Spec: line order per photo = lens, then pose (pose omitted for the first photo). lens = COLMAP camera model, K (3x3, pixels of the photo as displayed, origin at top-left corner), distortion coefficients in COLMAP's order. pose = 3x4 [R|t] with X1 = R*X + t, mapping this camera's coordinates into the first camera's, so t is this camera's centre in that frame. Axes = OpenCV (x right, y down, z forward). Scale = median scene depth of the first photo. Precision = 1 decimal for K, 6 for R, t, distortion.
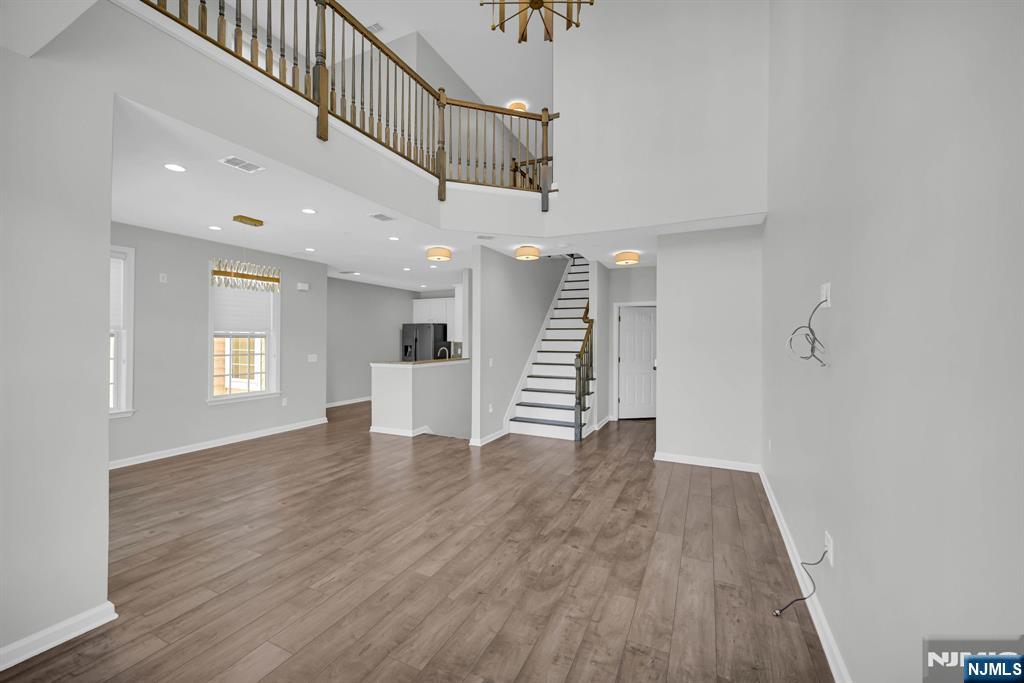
lens RADIAL K [[412.8, 0, 490.2], [0, 412.8, 339.2], [0, 0, 1]] dist [-0.001560, -0.000190]
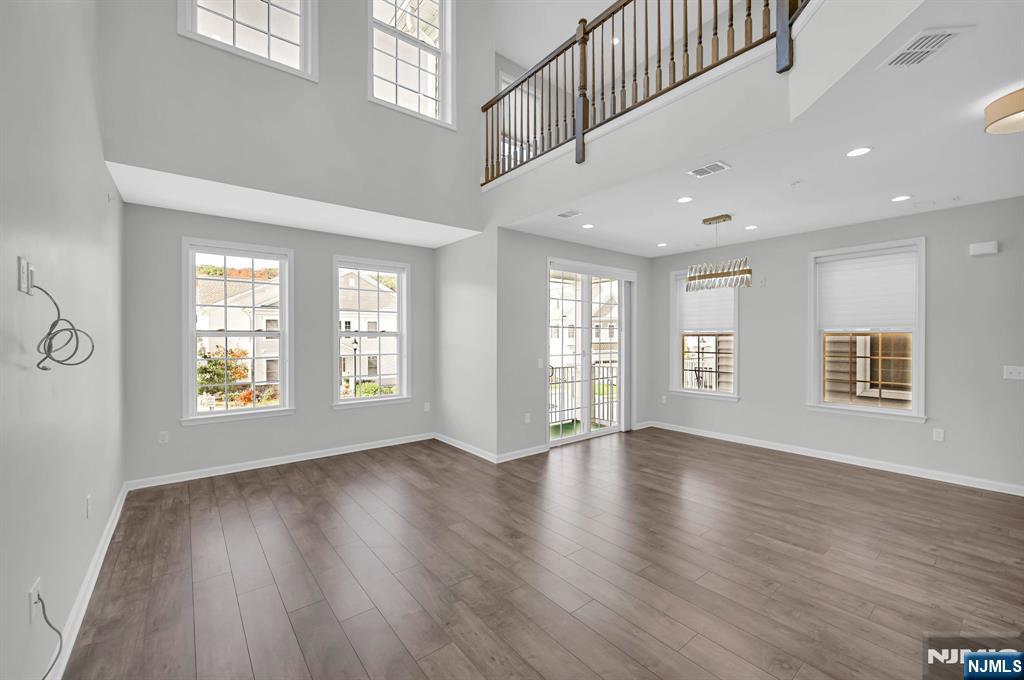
lens RADIAL K [[412.8, 0, 520.1], [0, 412.8, 338.5], [0, 0, 1]] dist [-0.001560, -0.000190]
pose [[-0.385966, 0.003225, -0.922507, 0.736477], [0.001043, 0.999995, 0.003060, -0.002609], [0.922512, 0.000219, -0.385968, 1.336021]]
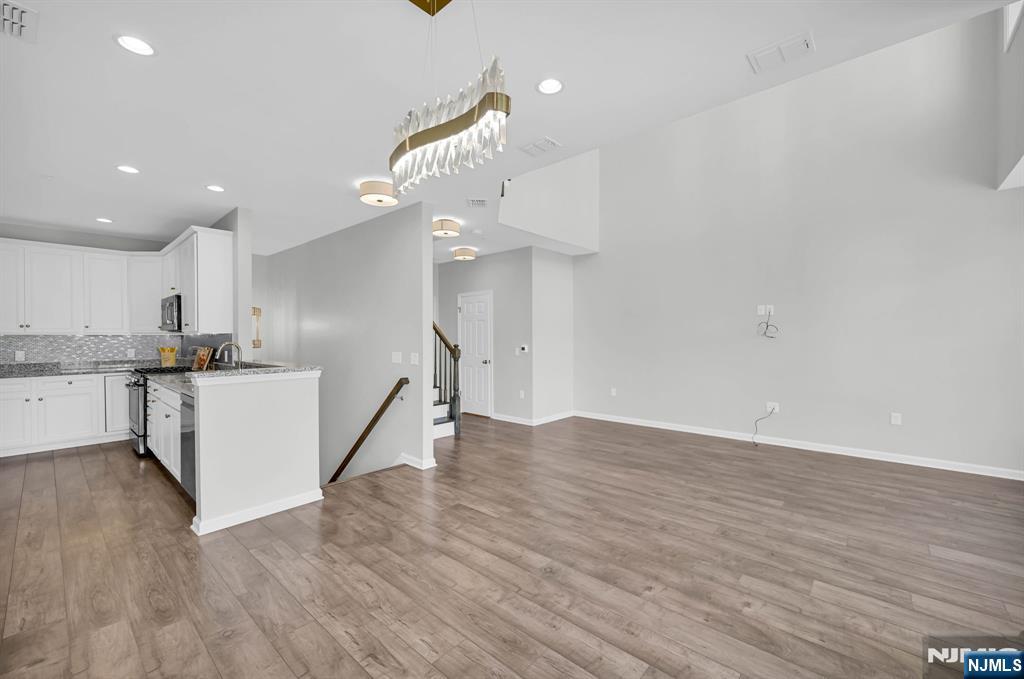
lens RADIAL K [[412.8, 0, 504.5], [0, 412.8, 335.5], [0, 0, 1]] dist [-0.001560, -0.000190]
pose [[0.255819, 0.003580, 0.966718, -1.306924], [0.004067, 0.999980, -0.004779, 0.035862], [-0.966716, 0.005155, 0.255799, 1.205630]]
